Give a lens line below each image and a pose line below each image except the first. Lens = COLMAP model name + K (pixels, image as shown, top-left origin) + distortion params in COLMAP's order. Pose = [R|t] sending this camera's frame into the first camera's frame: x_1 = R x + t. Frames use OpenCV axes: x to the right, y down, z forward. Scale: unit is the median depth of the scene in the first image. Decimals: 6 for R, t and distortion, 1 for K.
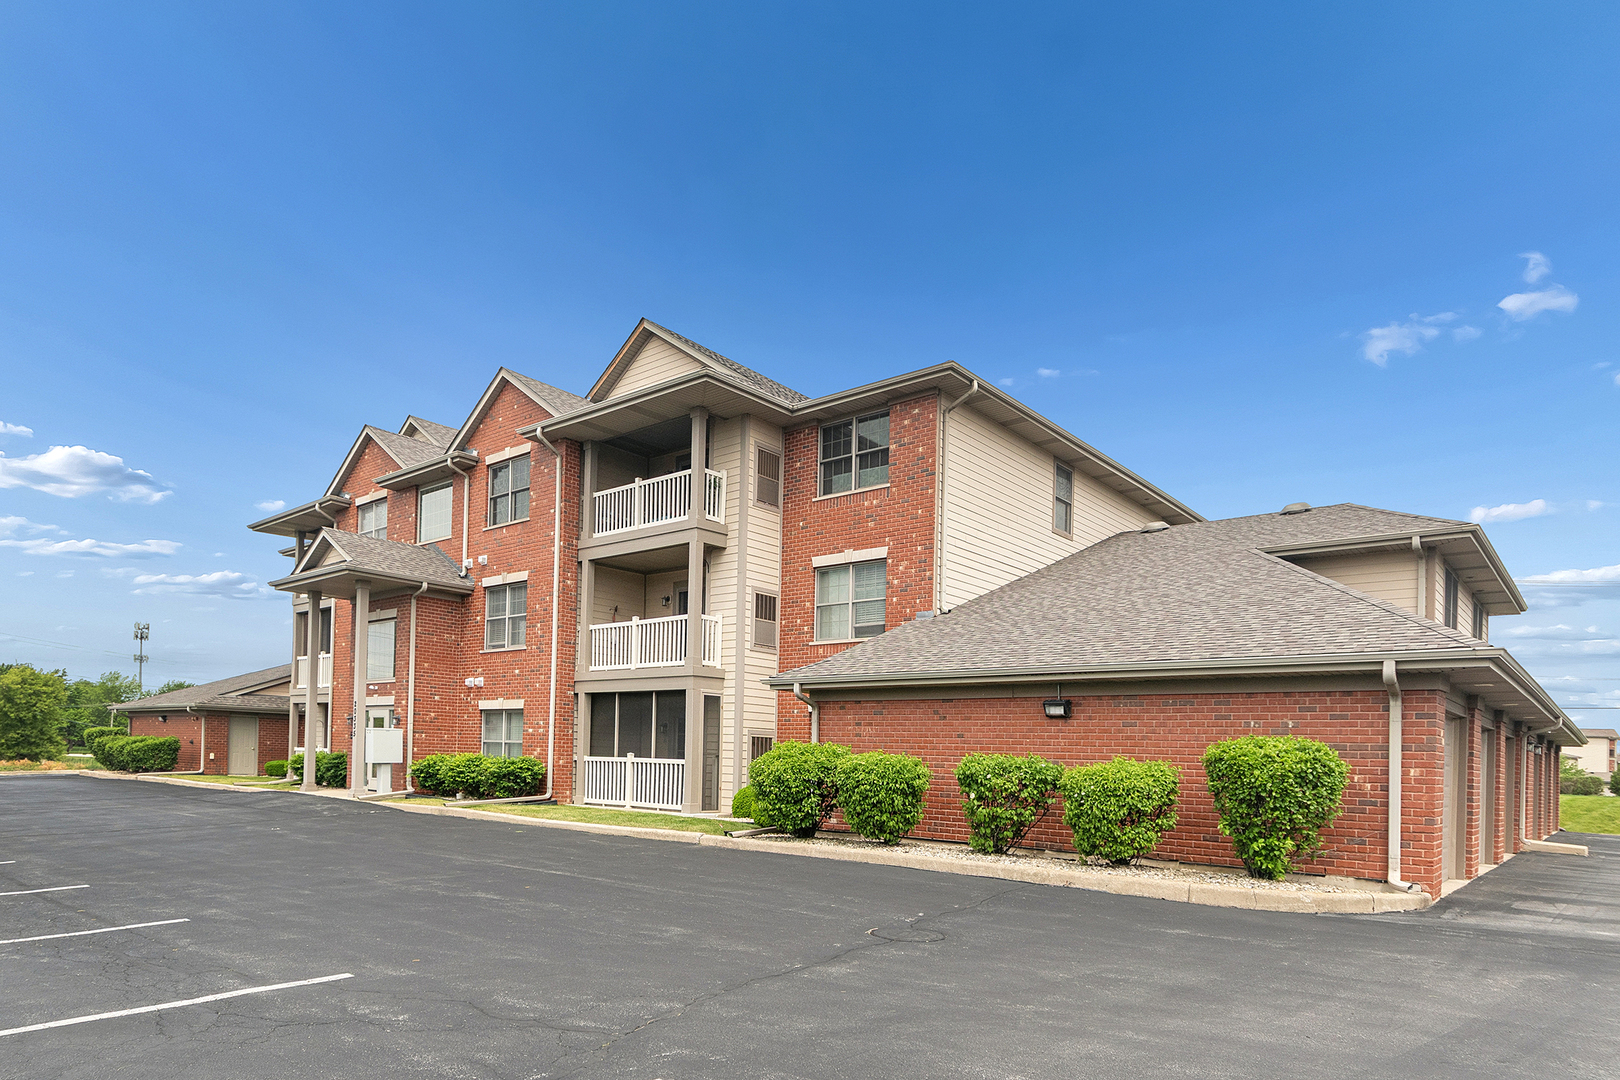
lens RADIAL K [[973.1, 0, 810.5], [0, 973.1, 595.0], [0, 0, 1]] dist [0.010877, 0.000396]
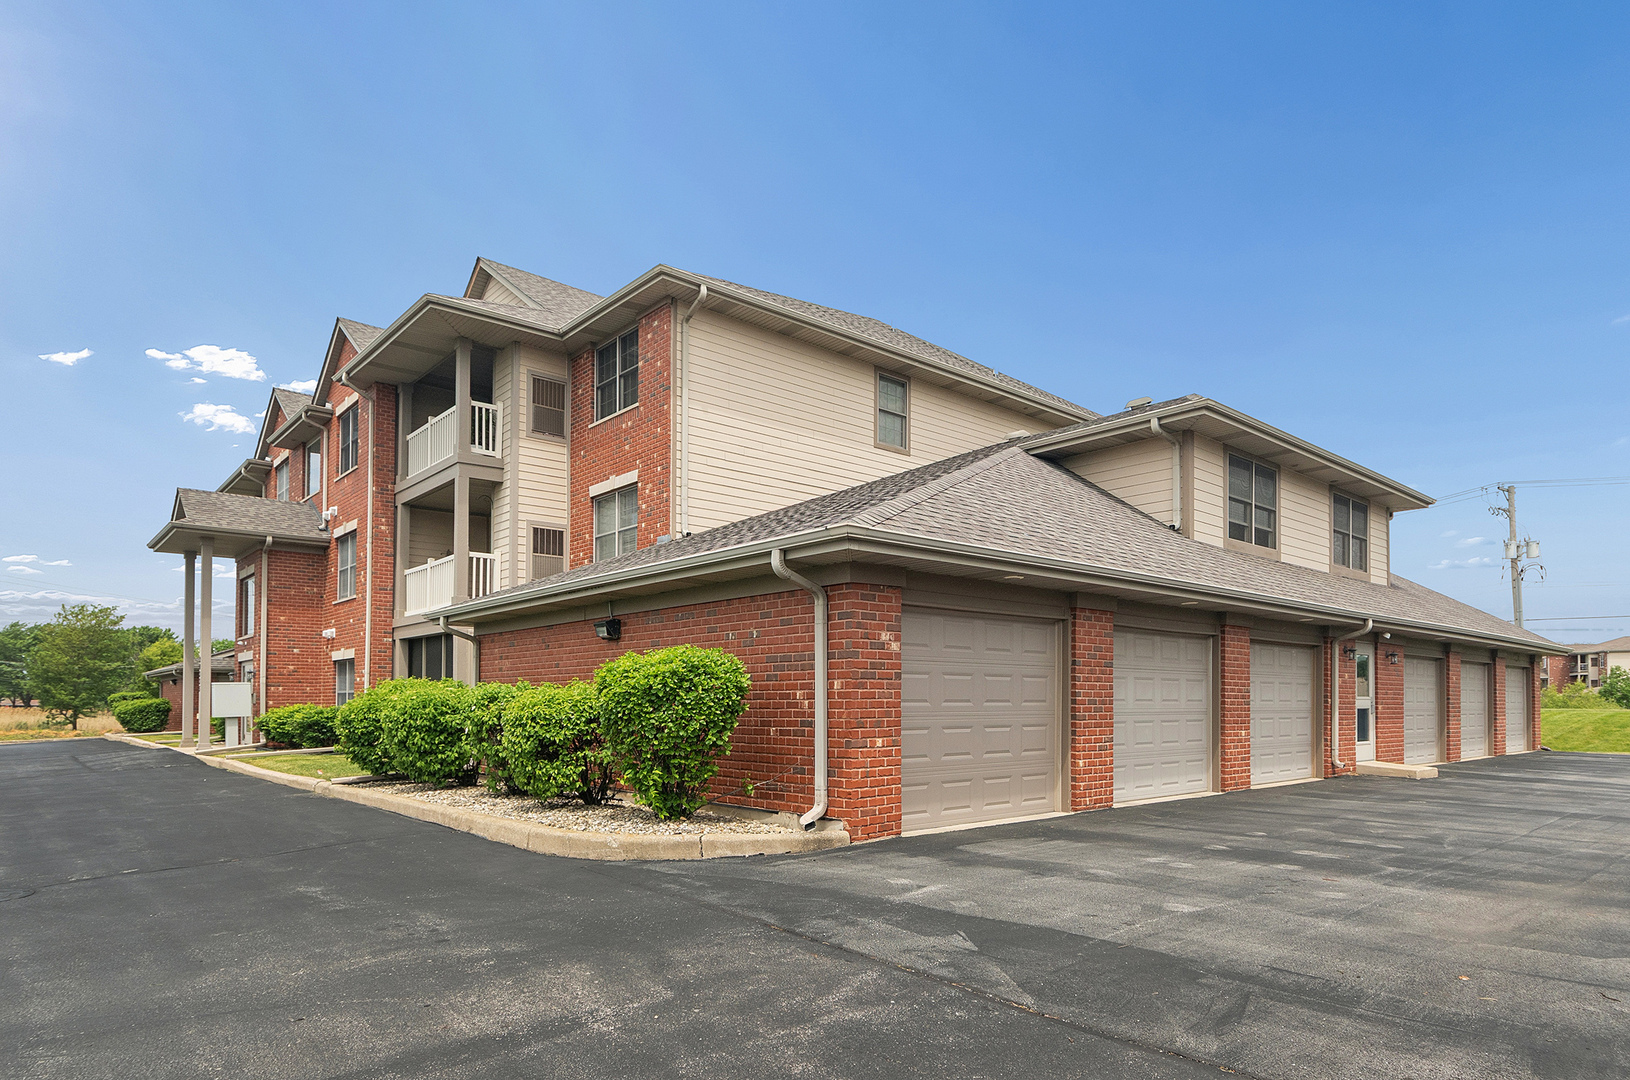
lens RADIAL K [[944.7, 0, 889.9], [0, 944.7, 539.4], [0, 0, 1]] dist [-0.001080, -0.000392]
pose [[0.993115, -0.051549, -0.105195, 0.381100], [0.050920, 0.998665, -0.008661, 0.034923], [0.105501, 0.003245, 0.994414, 0.109602]]
